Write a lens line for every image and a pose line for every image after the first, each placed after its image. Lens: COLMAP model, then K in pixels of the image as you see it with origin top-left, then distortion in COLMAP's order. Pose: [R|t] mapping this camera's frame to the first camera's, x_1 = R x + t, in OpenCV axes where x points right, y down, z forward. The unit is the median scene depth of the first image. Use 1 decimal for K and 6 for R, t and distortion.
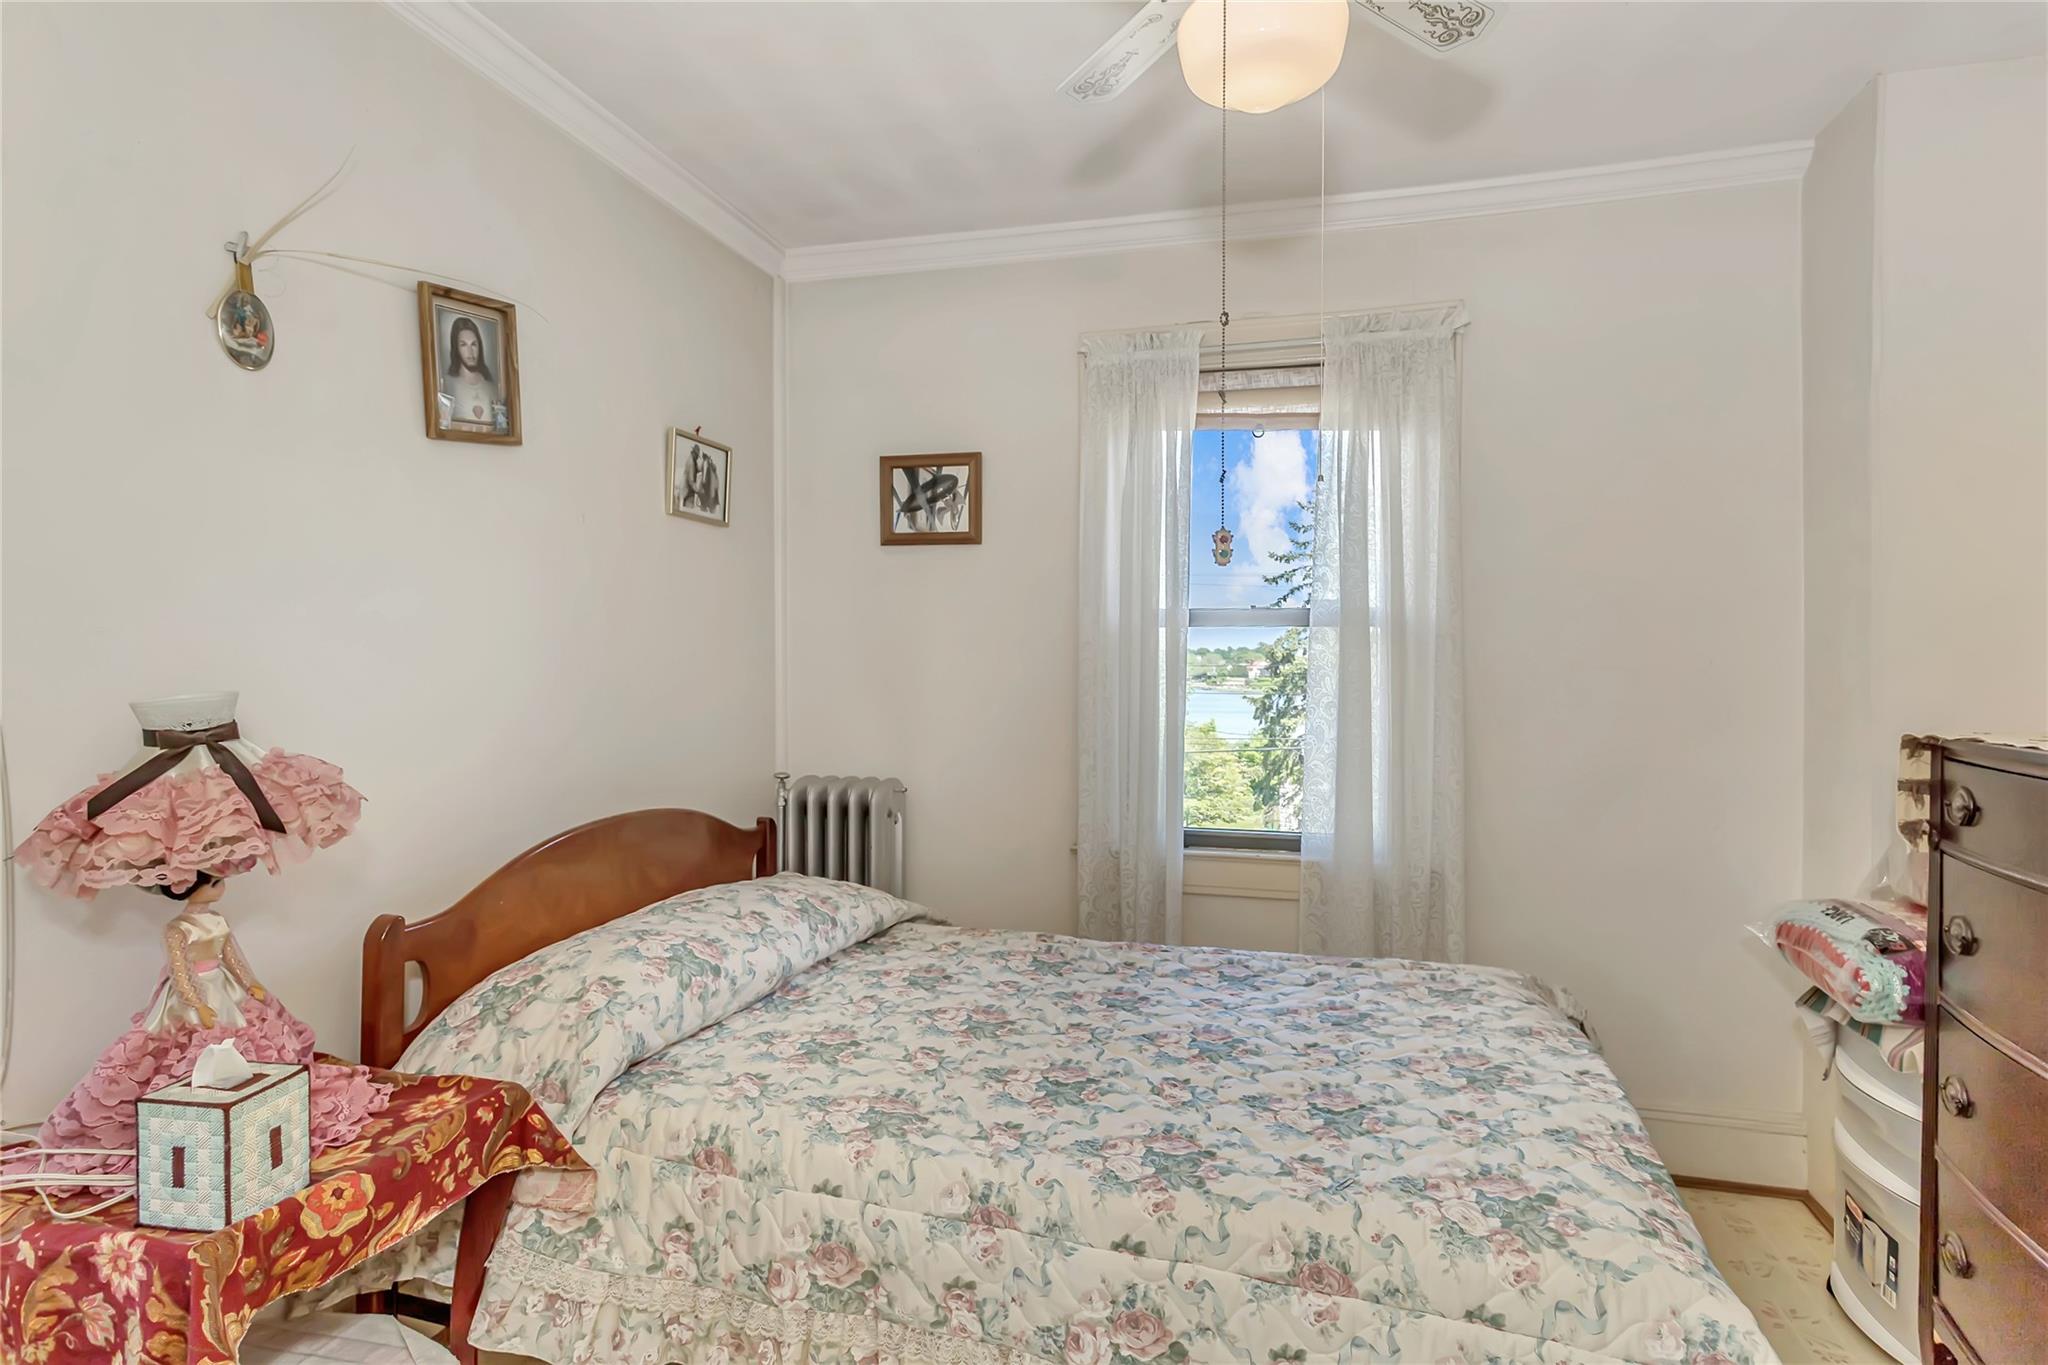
lens RADIAL K [[1051.6, 0, 1024.0], [0, 1051.6, 682.5], [0, 0, 1]] dist [-0.001336, -0.000345]
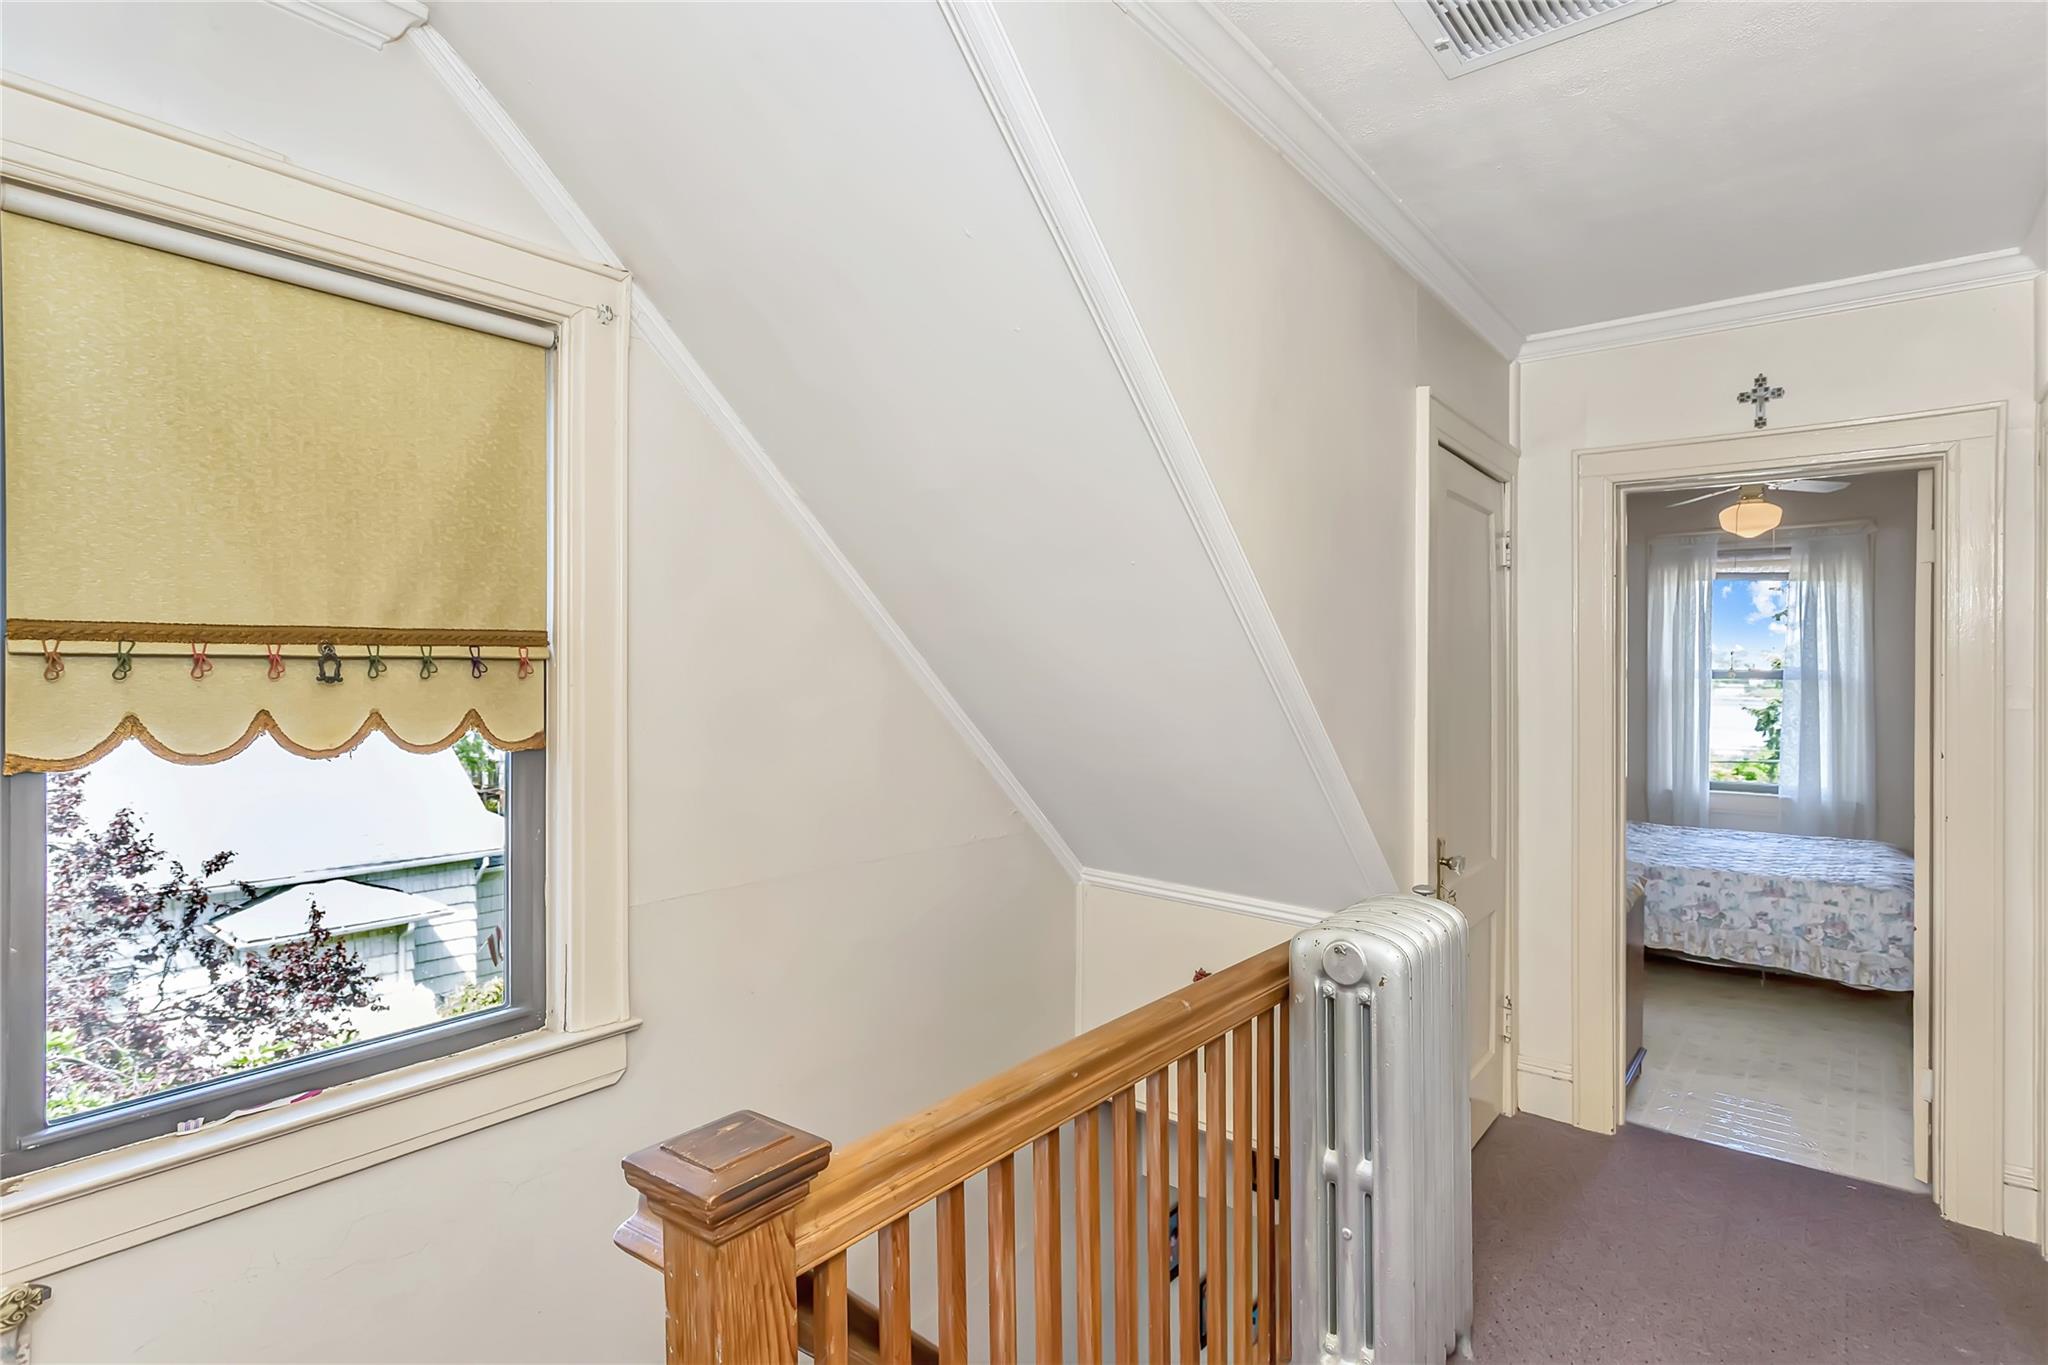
lens RADIAL K [[1051.6, 0, 1024.0], [0, 1051.6, 682.5], [0, 0, 1]] dist [-0.001336, -0.000345]
pose [[0.923402, -0.002343, -0.383827, -0.298308], [-0.000058, 0.999981, -0.006244, -0.034998], [0.383835, 0.005788, 0.923384, -1.416336]]
